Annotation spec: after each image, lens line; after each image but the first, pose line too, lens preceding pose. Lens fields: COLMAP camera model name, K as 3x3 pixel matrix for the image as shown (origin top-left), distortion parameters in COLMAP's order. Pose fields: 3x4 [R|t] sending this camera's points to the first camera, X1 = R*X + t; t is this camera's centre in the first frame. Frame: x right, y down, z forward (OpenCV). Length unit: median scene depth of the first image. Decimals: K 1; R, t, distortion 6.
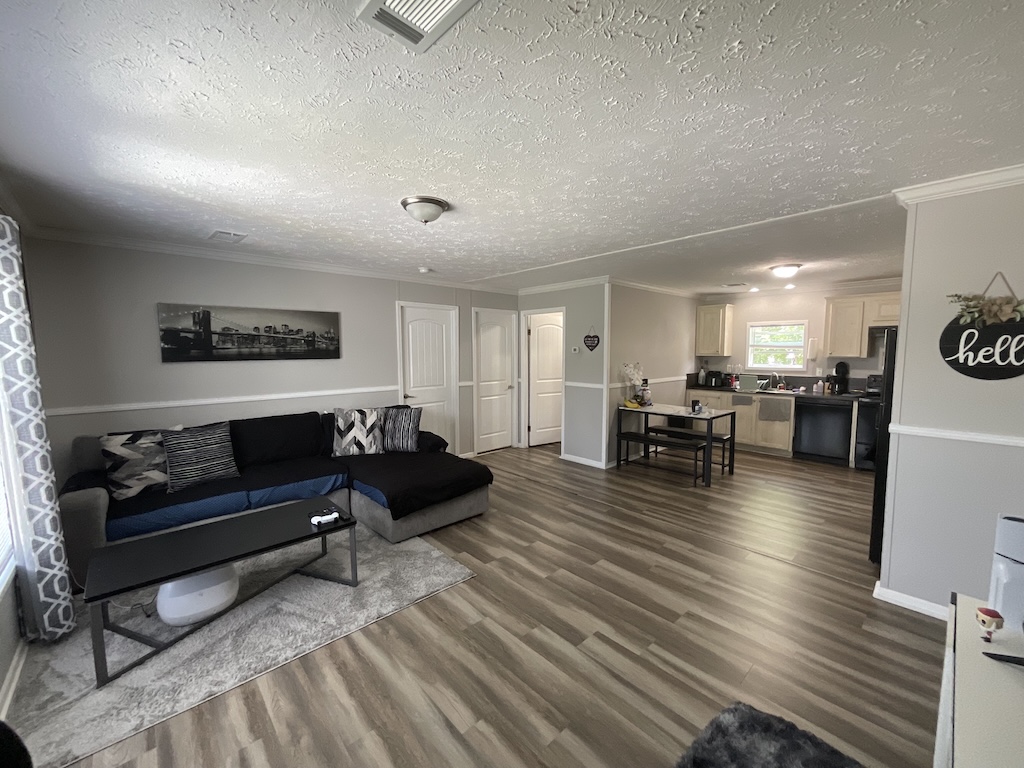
lens RADIAL K [[413.8, 0, 512.0], [0, 413.8, 384.0], [0, 0, 1]] dist [-0.000585, -0.000968]
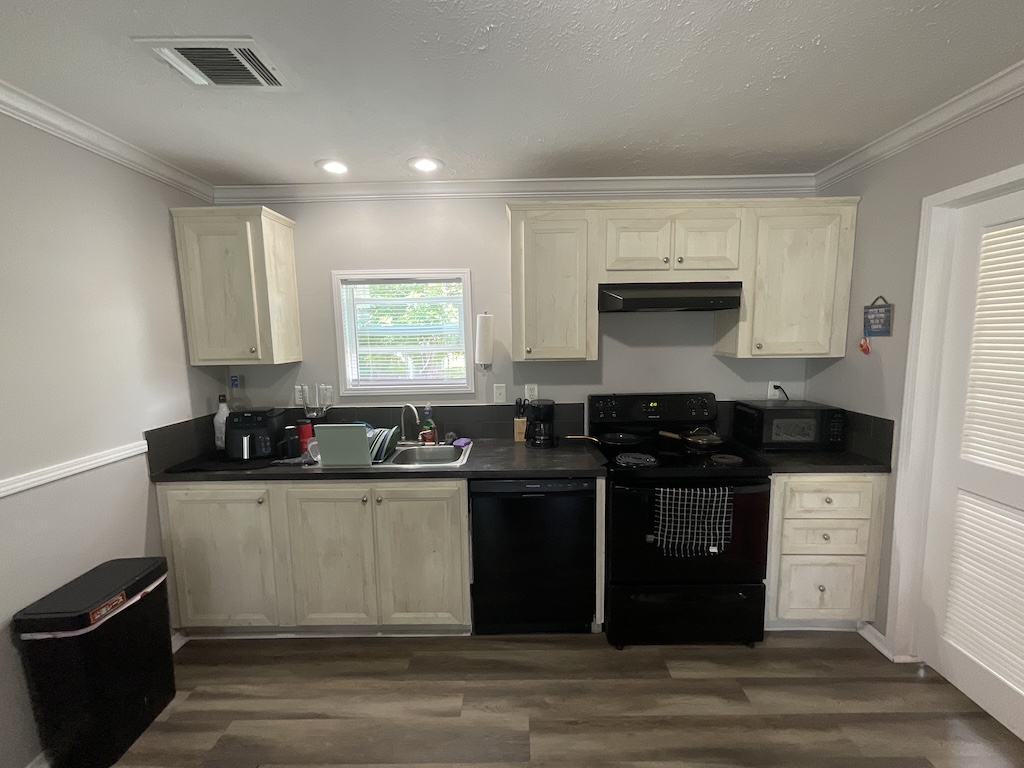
lens RADIAL K [[412.6, 0, 512.0], [0, 412.6, 384.0], [0, 0, 1]] dist [0.000332, -0.000151]
pose [[0.683031, -0.094974, 0.724188, 0.645573], [0.075969, 0.995370, 0.058887, -0.091495], [-0.726428, 0.014795, 0.687083, 1.014722]]
